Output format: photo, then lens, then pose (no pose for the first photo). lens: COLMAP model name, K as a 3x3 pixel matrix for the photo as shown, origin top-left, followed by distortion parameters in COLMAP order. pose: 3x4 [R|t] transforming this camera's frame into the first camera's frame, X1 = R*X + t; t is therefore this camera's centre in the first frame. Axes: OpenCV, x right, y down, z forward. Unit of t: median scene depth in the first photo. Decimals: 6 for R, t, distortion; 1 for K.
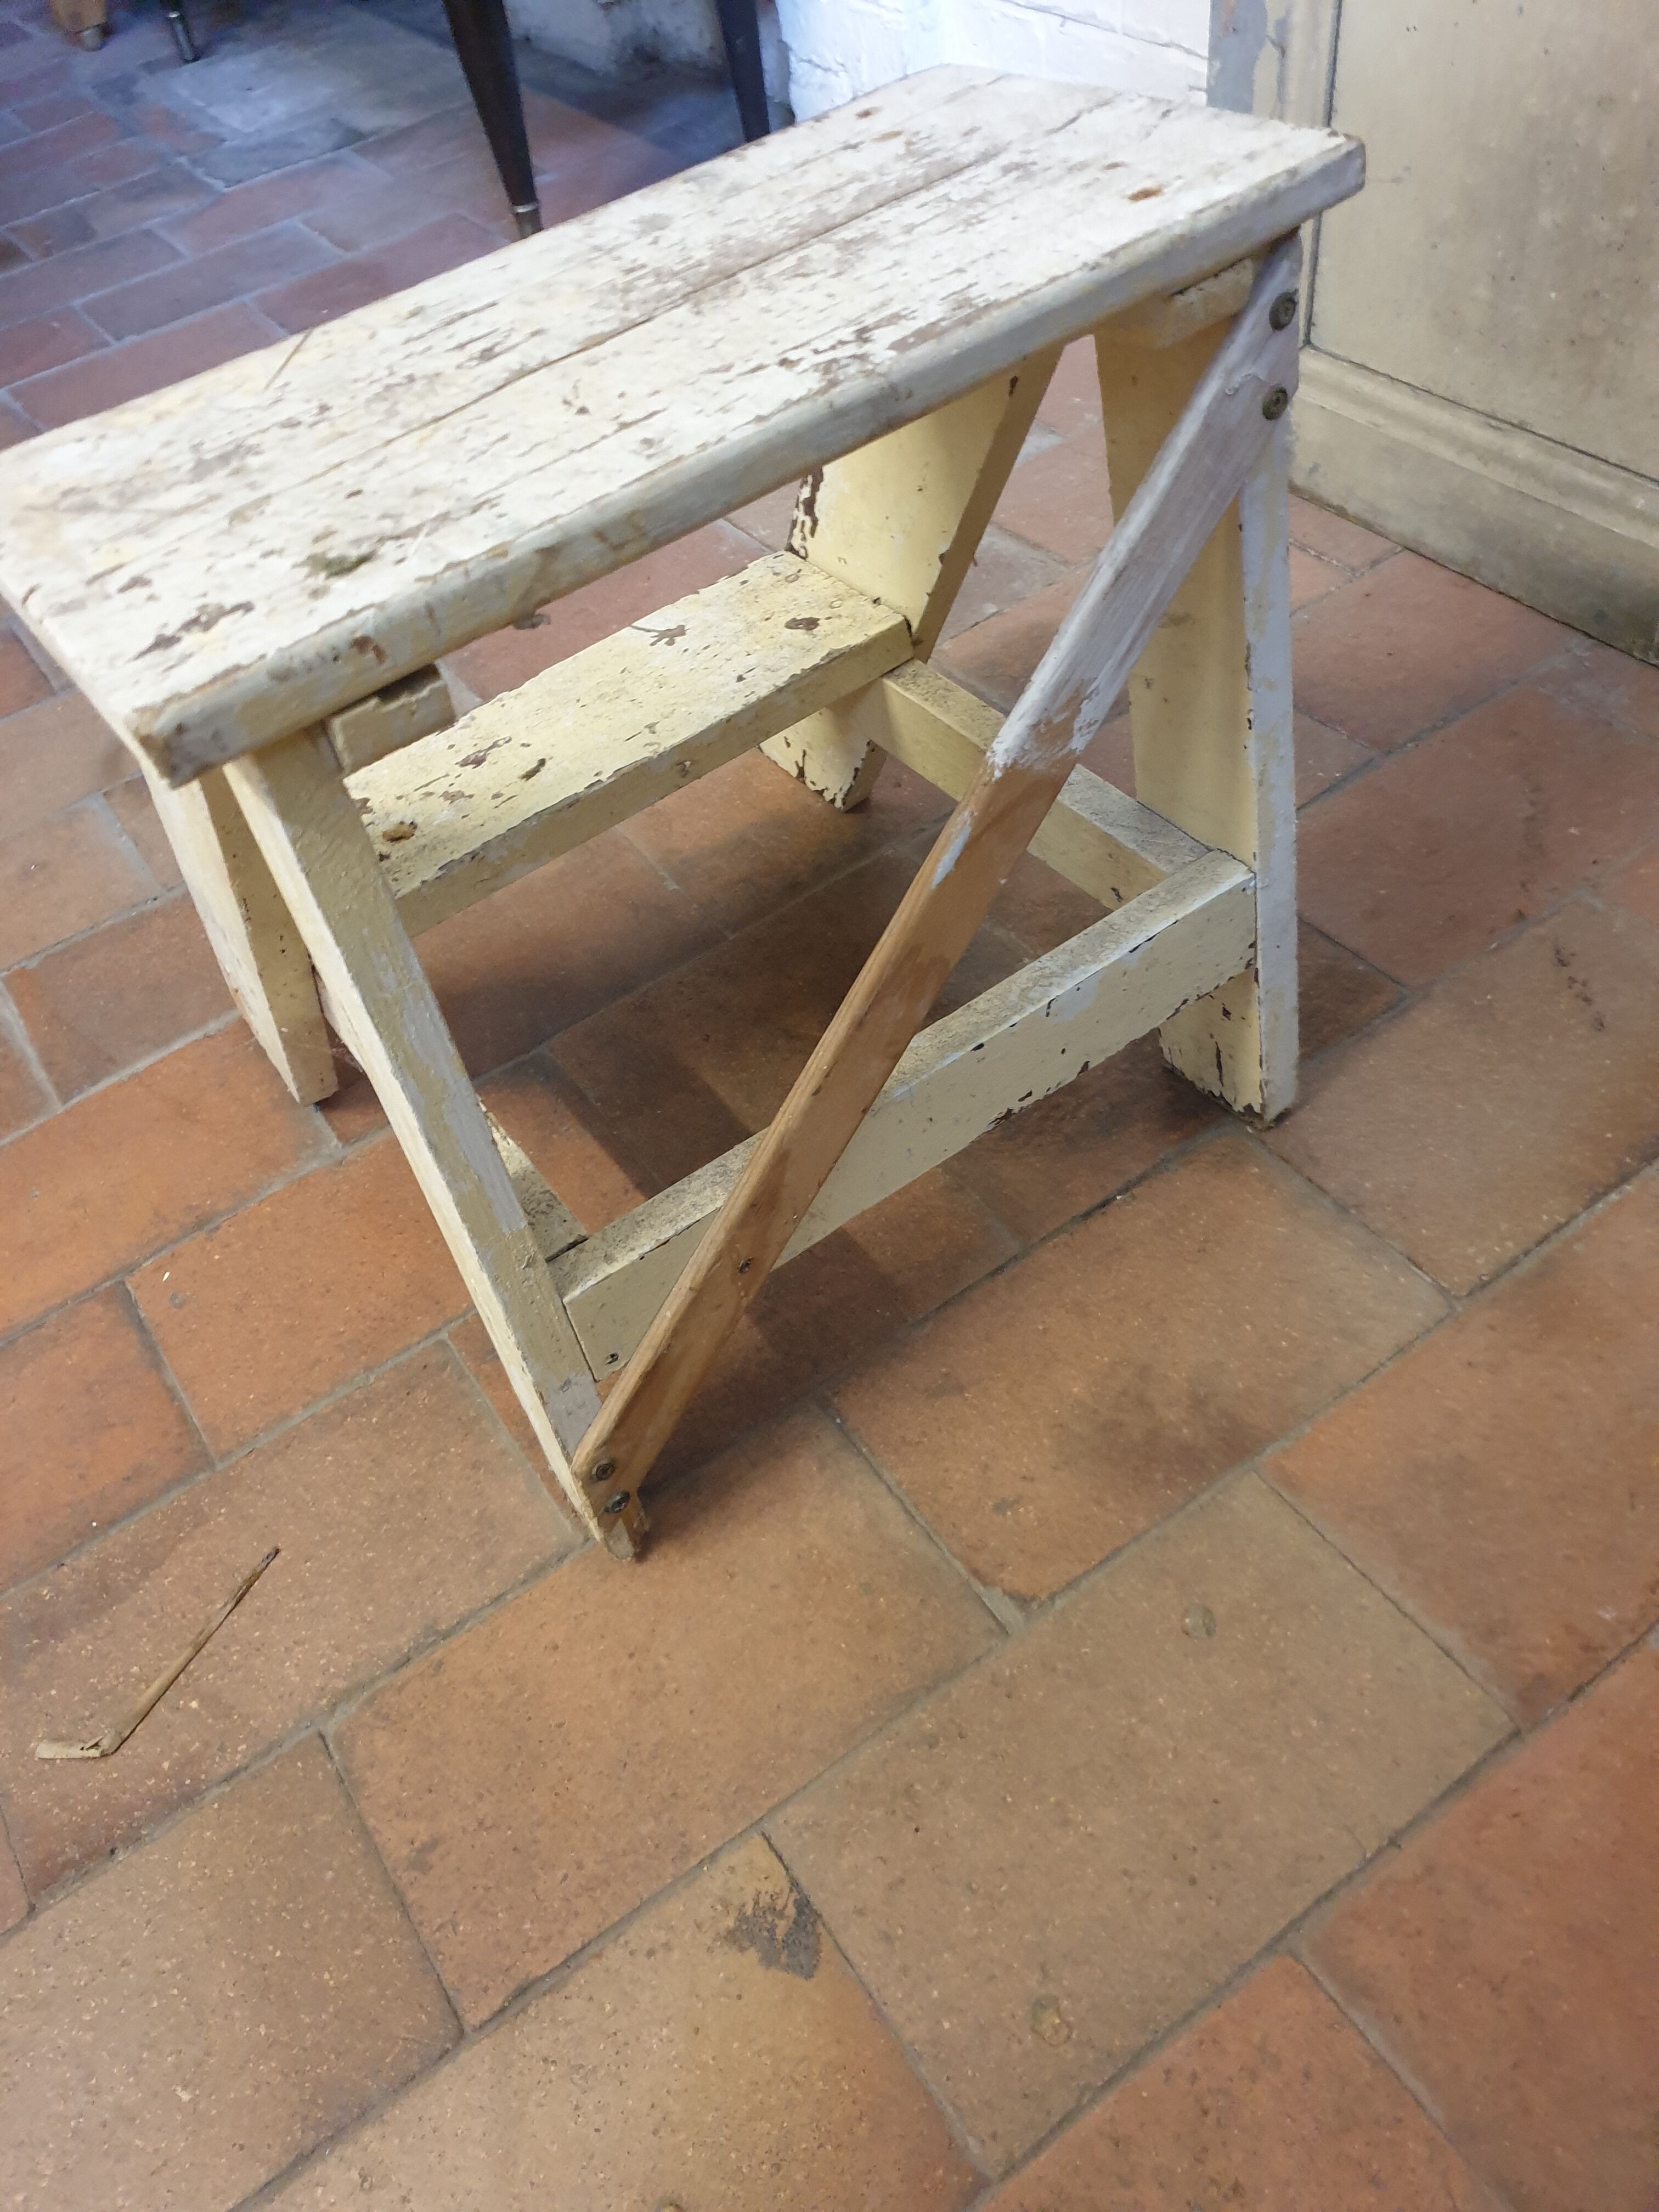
lens RADIAL K [[1661.4, 0, 844.2], [0, 1661.4, 1077.3], [0, 0, 1]] dist [0.058854, -0.059910]
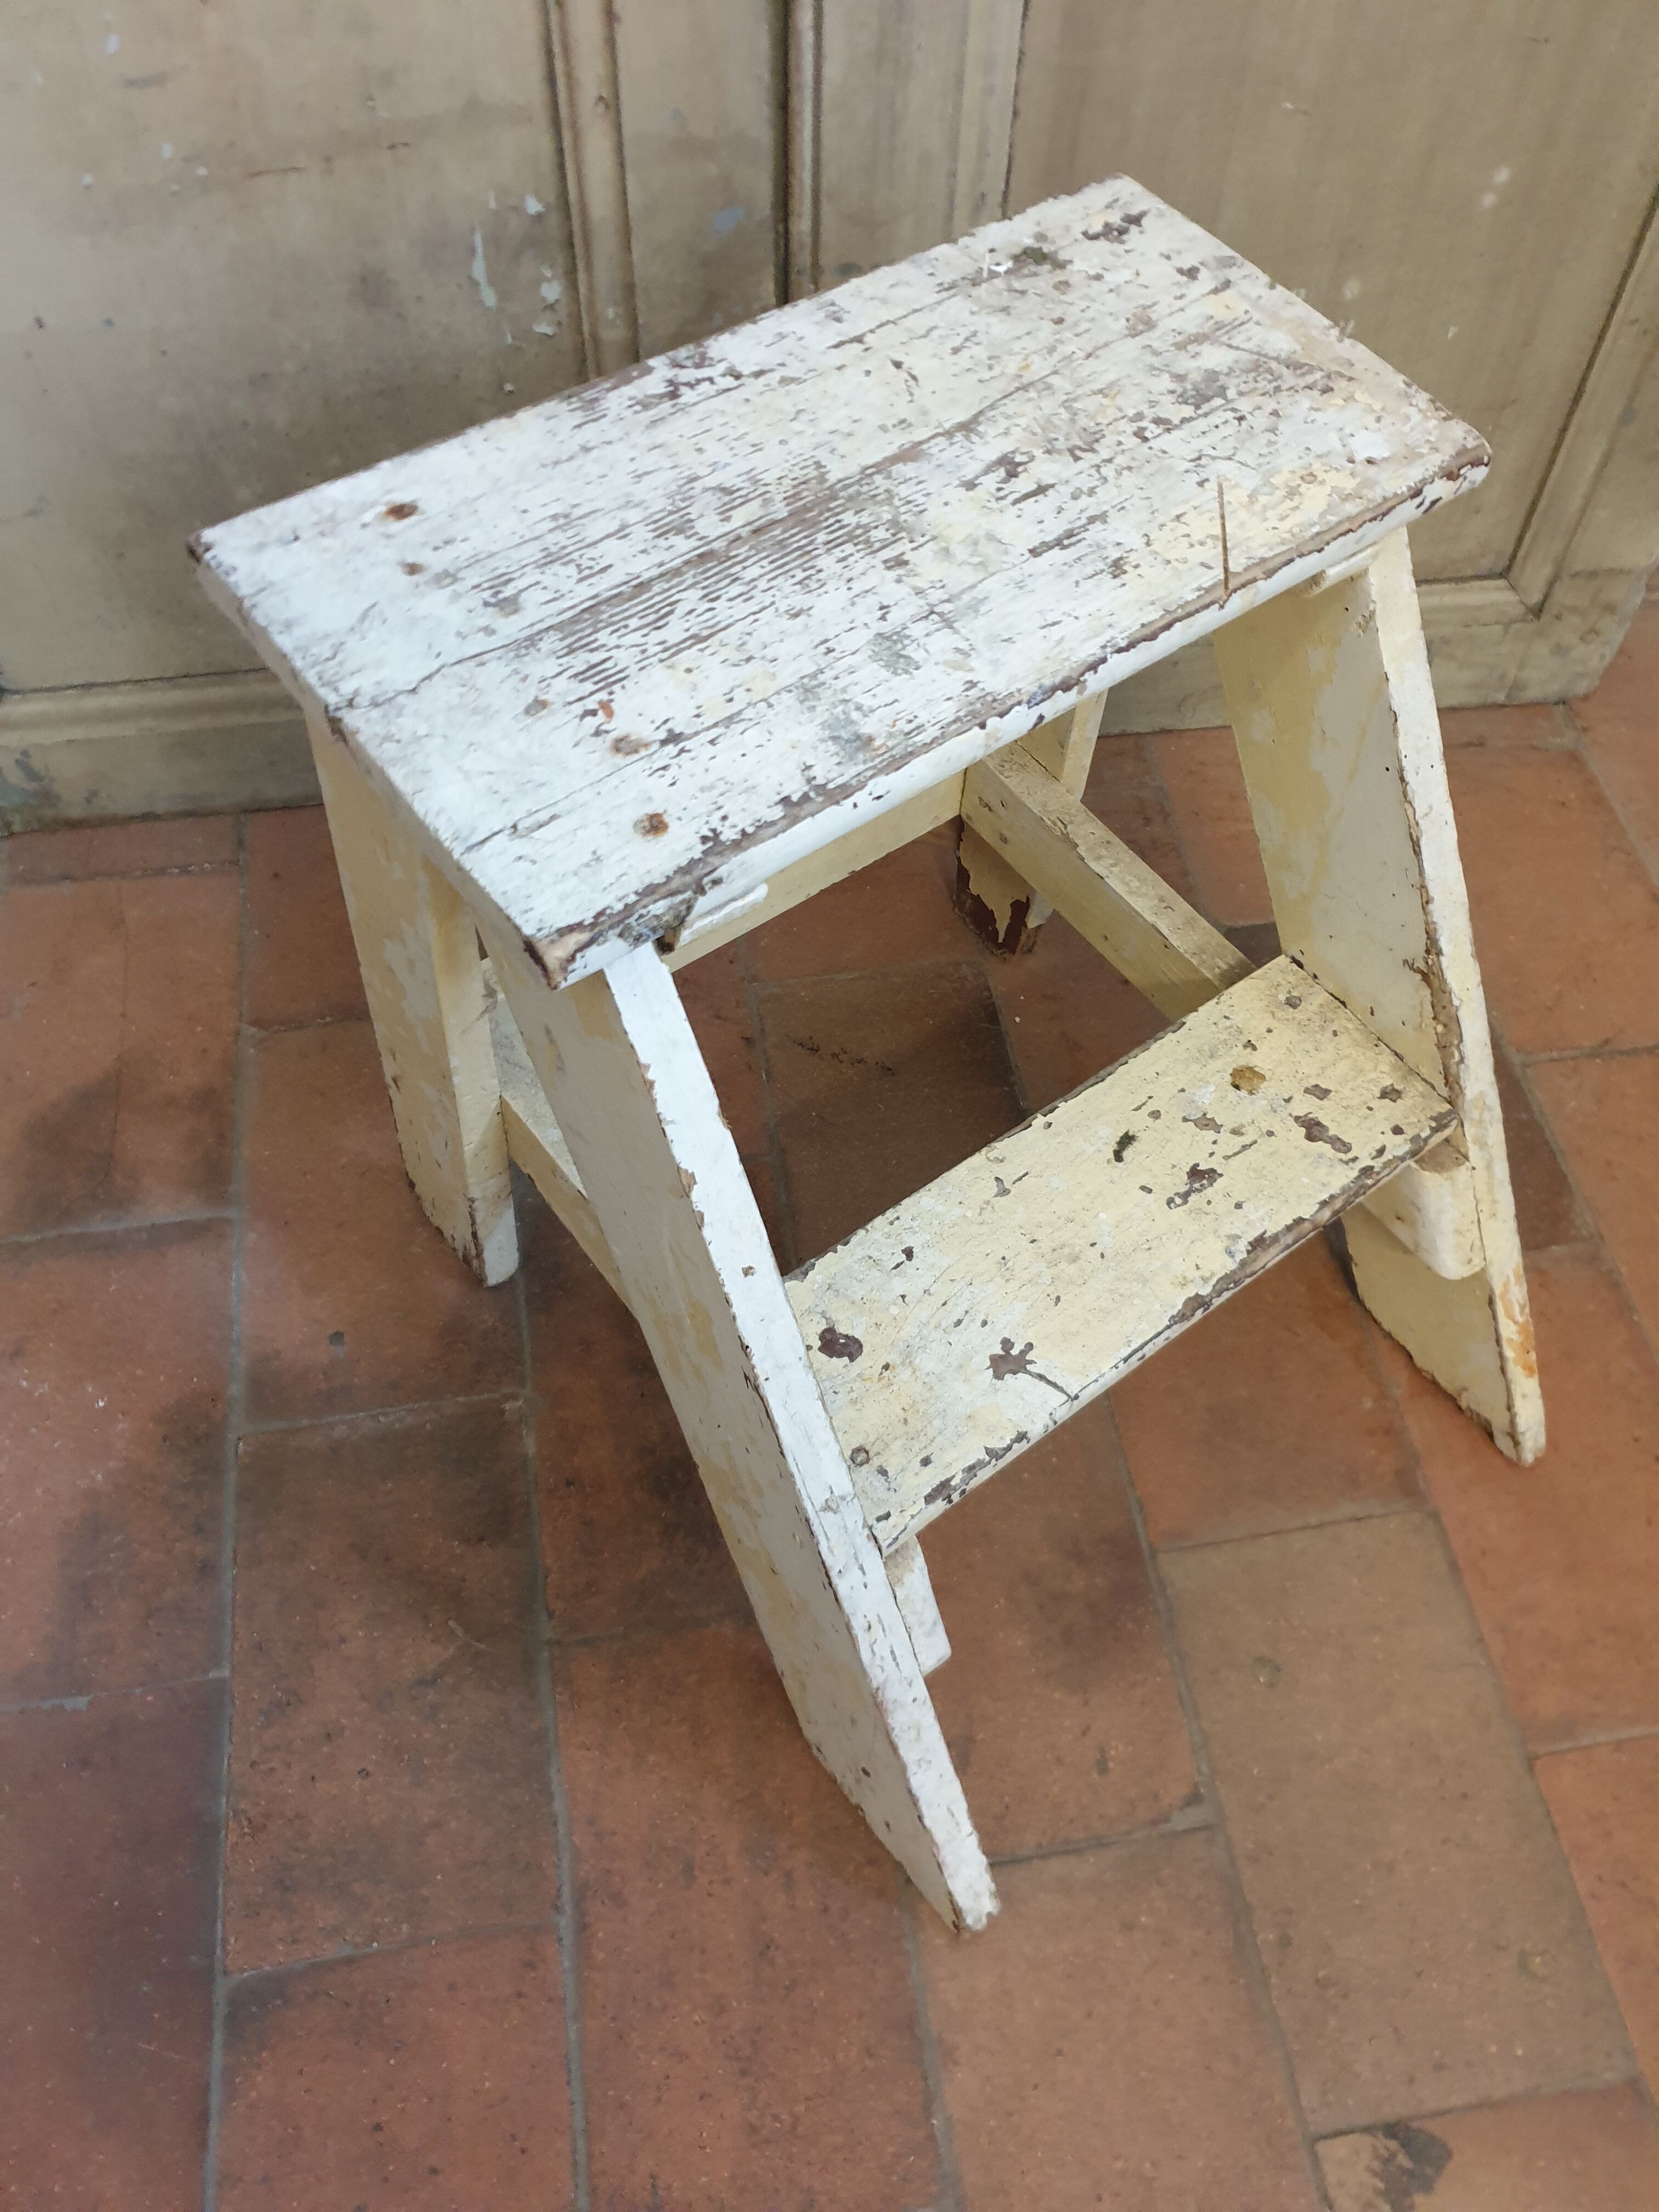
lens RADIAL K [[1661.4, 0, 815.7], [0, 1661.4, 1172.1], [0, 0, 1]] dist [0.058854, -0.059910]
pose [[-0.993310, 0.078391, 0.084796, -0.147397], [0.061069, -0.266638, 0.961860, -1.715049], [0.098011, 0.960603, 0.260067, 1.195833]]
